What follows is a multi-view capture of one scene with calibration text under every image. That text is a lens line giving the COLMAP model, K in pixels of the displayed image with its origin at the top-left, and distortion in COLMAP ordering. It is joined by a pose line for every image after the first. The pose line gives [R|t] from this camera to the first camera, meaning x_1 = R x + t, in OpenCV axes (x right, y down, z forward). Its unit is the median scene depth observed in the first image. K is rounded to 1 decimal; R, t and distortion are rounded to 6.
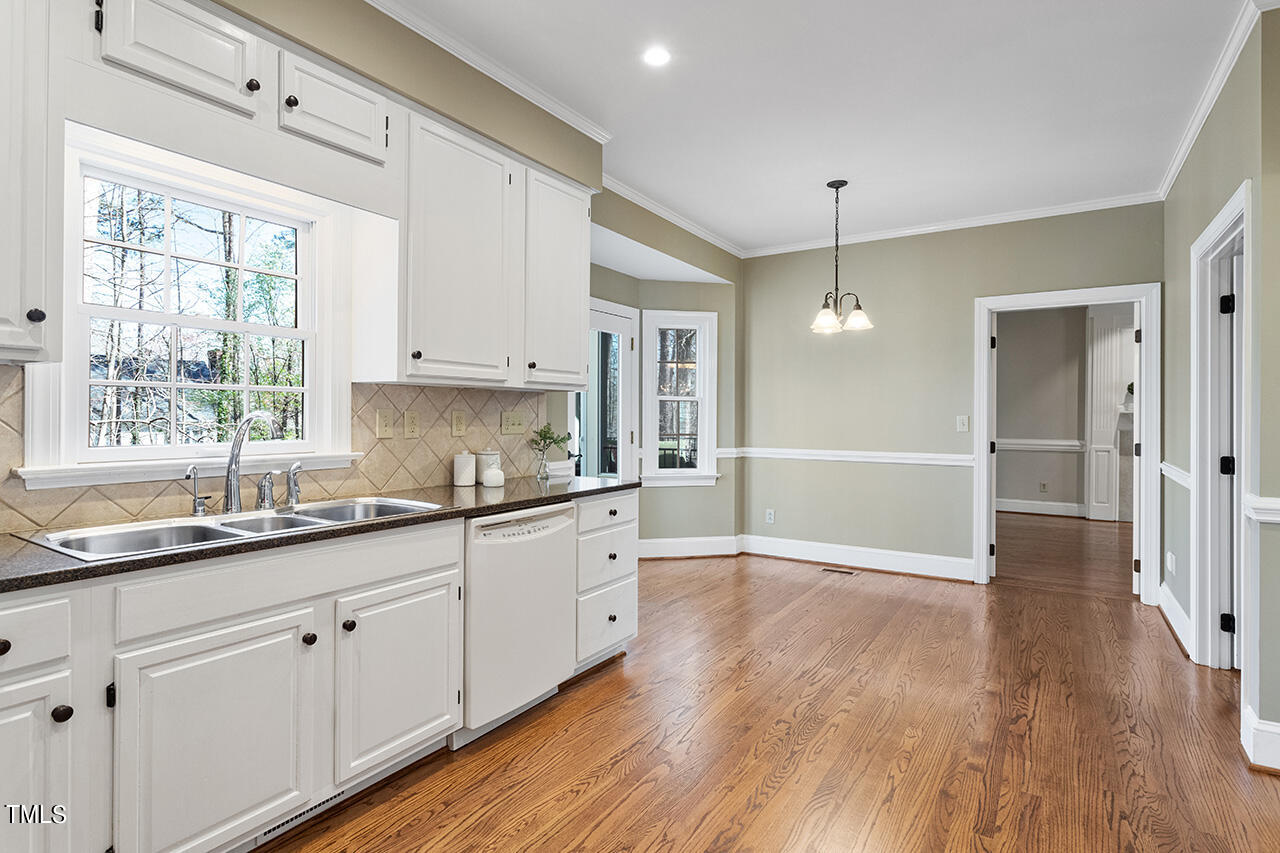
lens RADIAL K [[643.4, 0, 644.6], [0, 643.4, 418.7], [0, 0, 1]] dist [-0.002826, -0.000353]
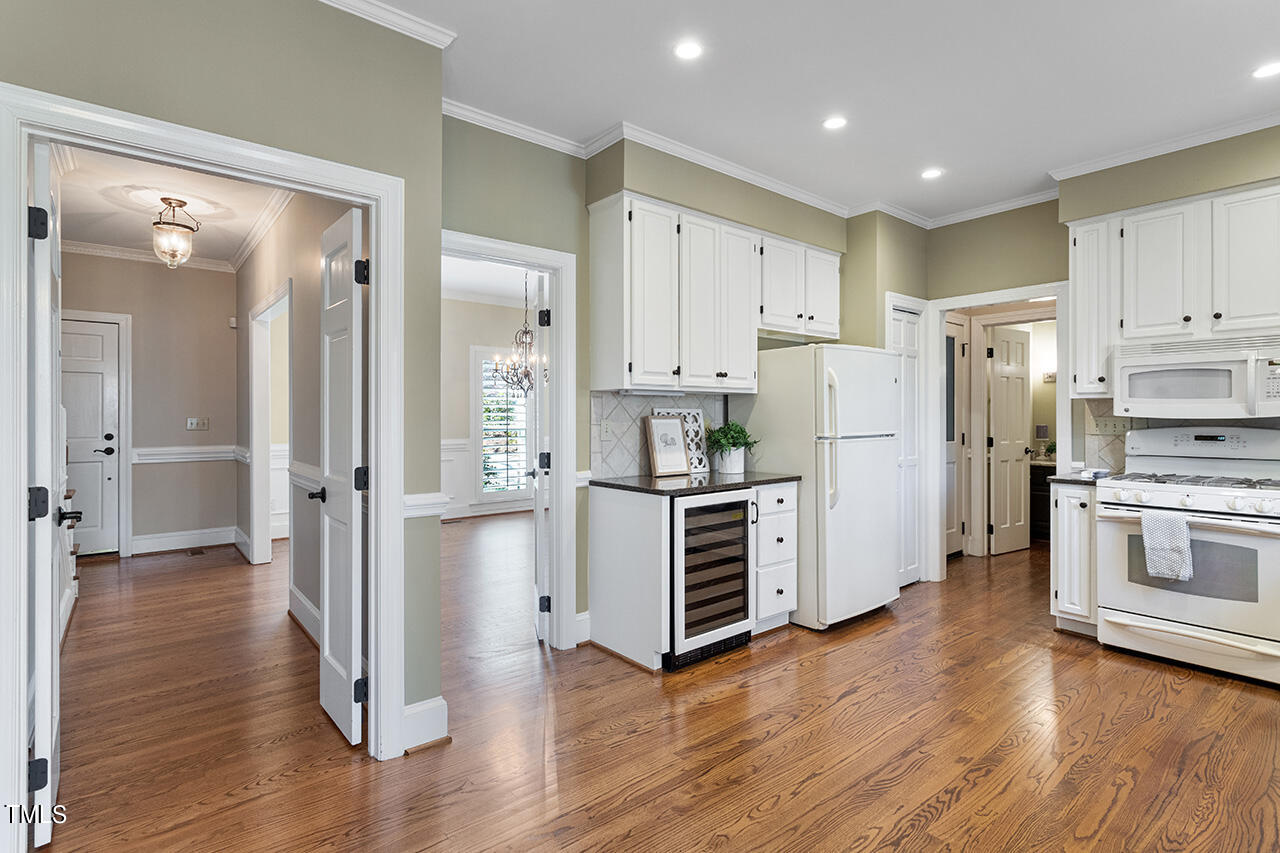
lens RADIAL K [[622.5, 0, 640.3], [0, 622.5, 413.6], [0, 0, 1]] dist [0.018538, 0.000027]
pose [[-0.951092, -0.001529, 0.308904, 0.141330], [-0.002106, 0.999997, -0.001534, -0.006713], [-0.308900, -0.002110, -0.951092, 0.891040]]
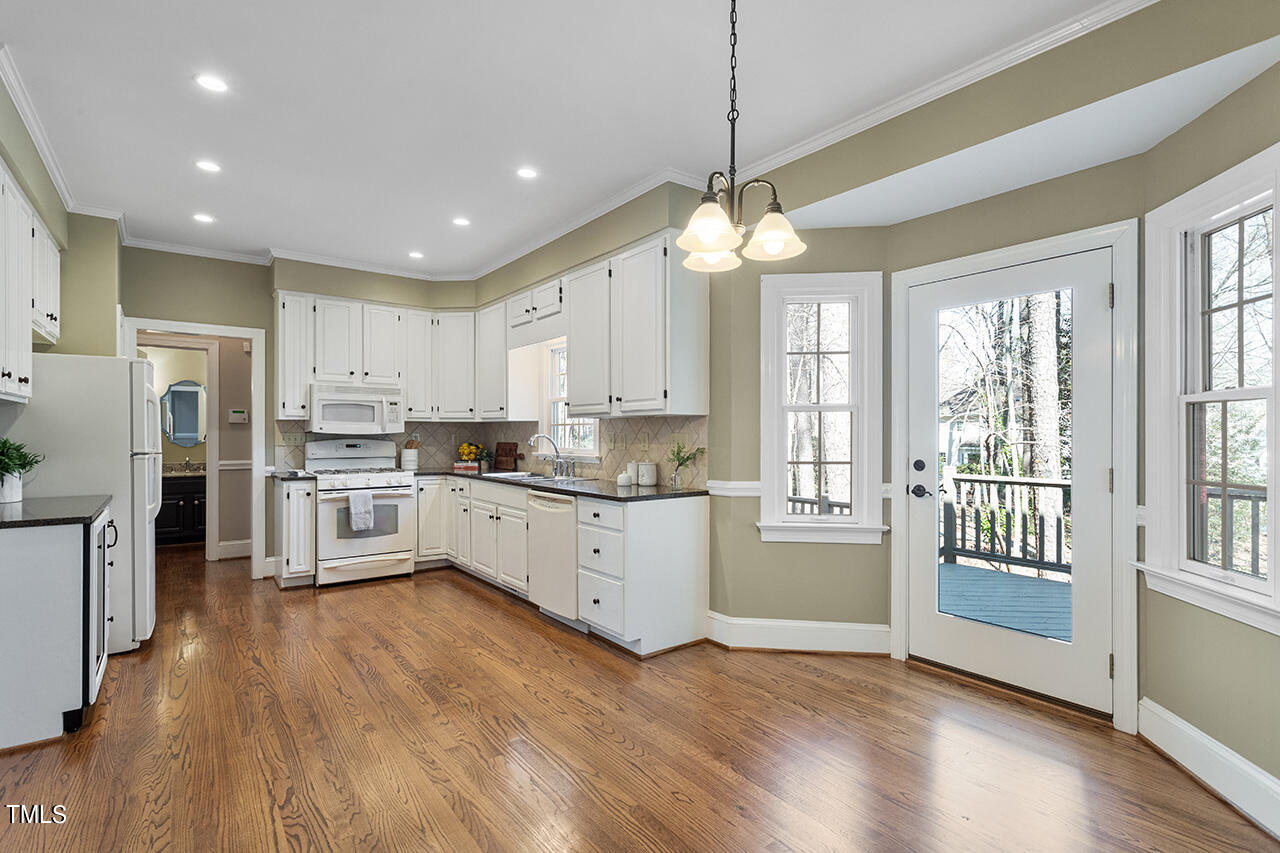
lens RADIAL K [[622.1, 0, 639.0], [0, 622.1, 433.6], [0, 0, 1]] dist [0.005334, 0.000770]
pose [[-0.359688, -0.005078, -0.933059, 0.636794], [-0.006104, 0.999977, -0.003090, -0.004240], [0.933053, 0.004584, -0.359711, 0.928271]]
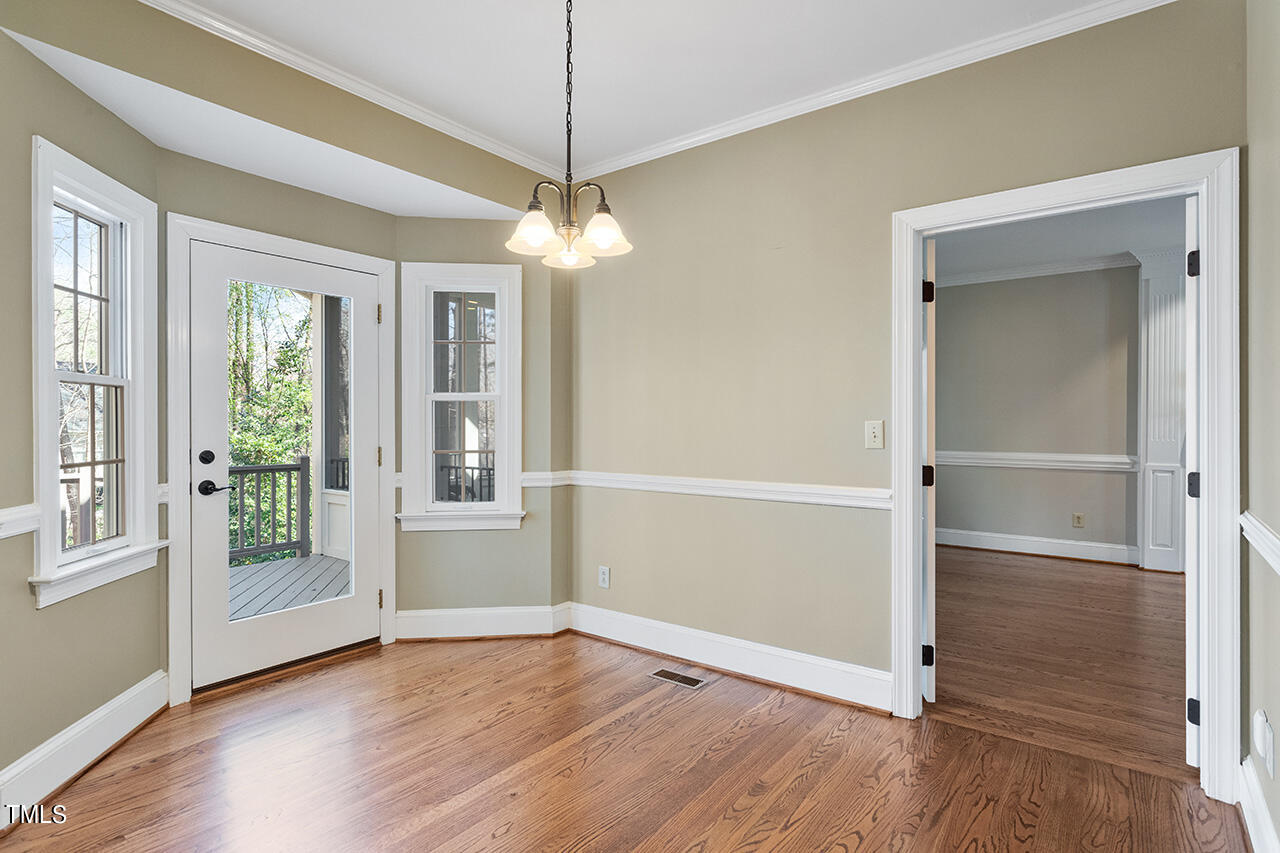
lens RADIAL K [[655.0, 0, 640.0], [0, 655.0, 426.5], [0, 0, 1]] dist [-0.001353, -0.000341]
pose [[0.996610, -0.004368, -0.082154, 0.334847], [0.004292, 0.999990, -0.001099, 0.000809], [0.082158, 0.000742, 0.996619, 0.400962]]
